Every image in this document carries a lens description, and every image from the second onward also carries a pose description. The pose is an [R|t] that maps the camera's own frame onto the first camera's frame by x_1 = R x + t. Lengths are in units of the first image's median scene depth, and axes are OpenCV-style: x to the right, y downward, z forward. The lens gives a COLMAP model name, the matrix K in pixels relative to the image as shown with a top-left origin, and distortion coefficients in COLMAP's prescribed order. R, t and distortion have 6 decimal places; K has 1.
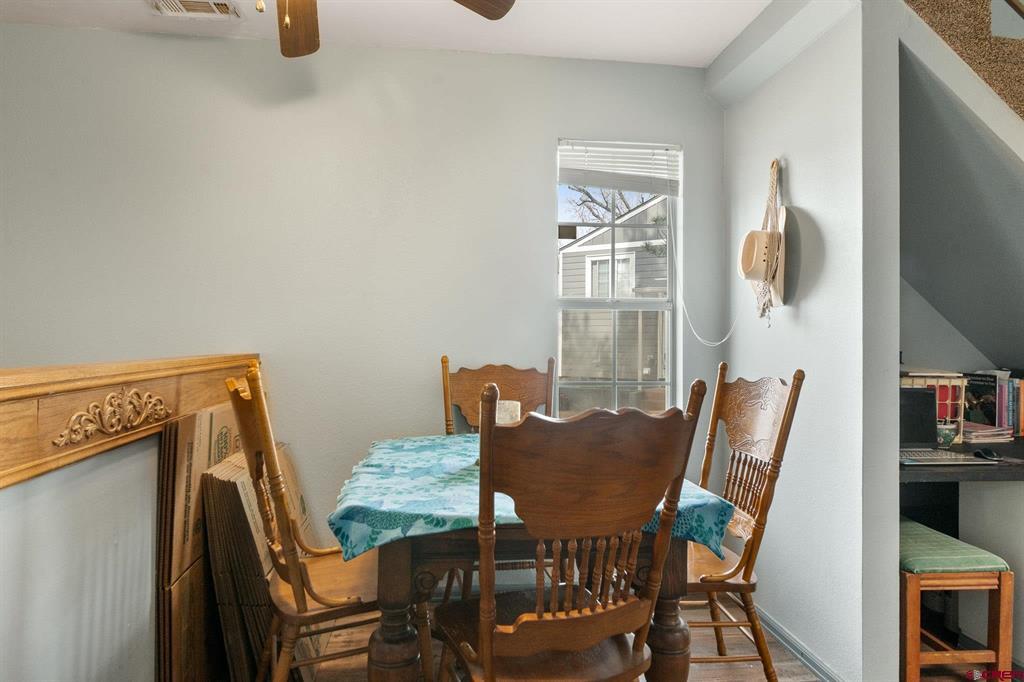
lens RADIAL K [[591.6, 0, 512.0], [0, 591.6, 341.0], [0, 0, 1]] dist [0.004119, 0.001558]
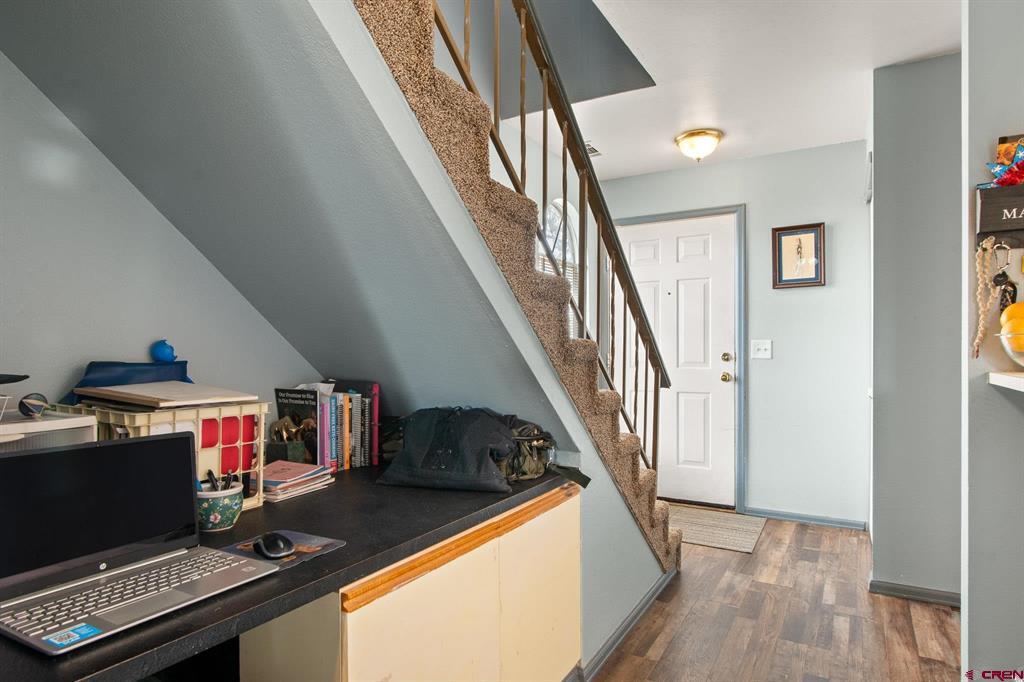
lens RADIAL K [[591.6, 0, 512.0], [0, 591.6, 341.0], [0, 0, 1]] dist [0.004119, 0.001558]
pose [[0.604457, -0.001829, 0.796636, 0.393796], [0.009701, 0.999940, -0.005064, 0.003938], [-0.796579, 0.010789, 0.604438, 0.384818]]
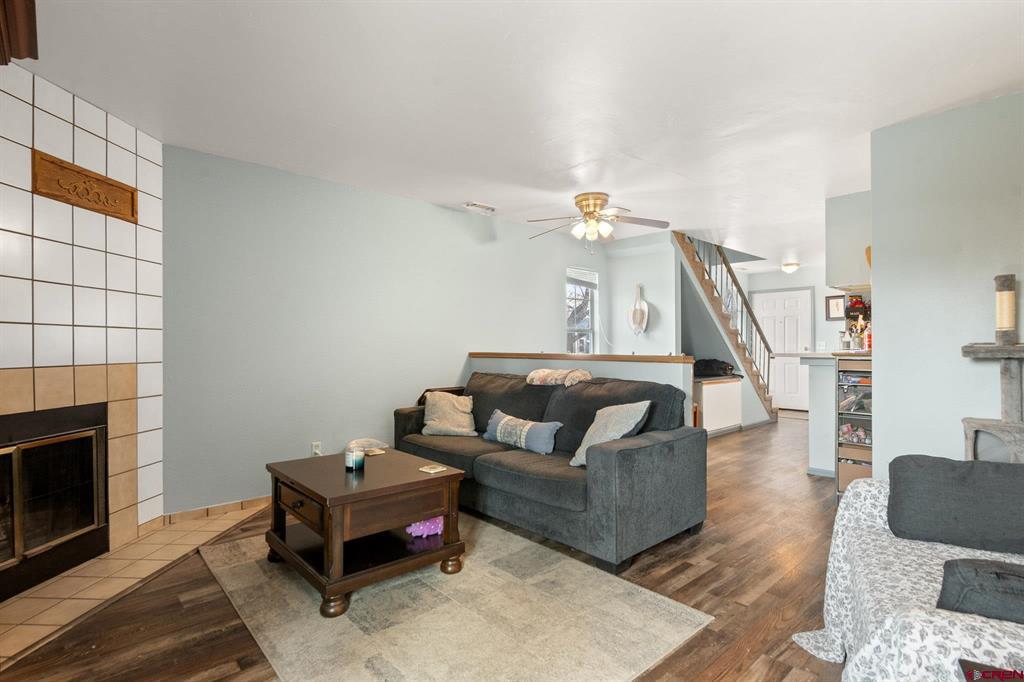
lens RADIAL K [[506.9, 0, 512.0], [0, 506.9, 341.0], [0, 0, 1]] dist [-0.002272, -0.000166]
pose [[0.816309, -0.008165, 0.577558, -1.401407], [0.007979, 0.999964, 0.002859, -0.027139], [-0.577560, 0.002274, 0.816345, -0.662762]]
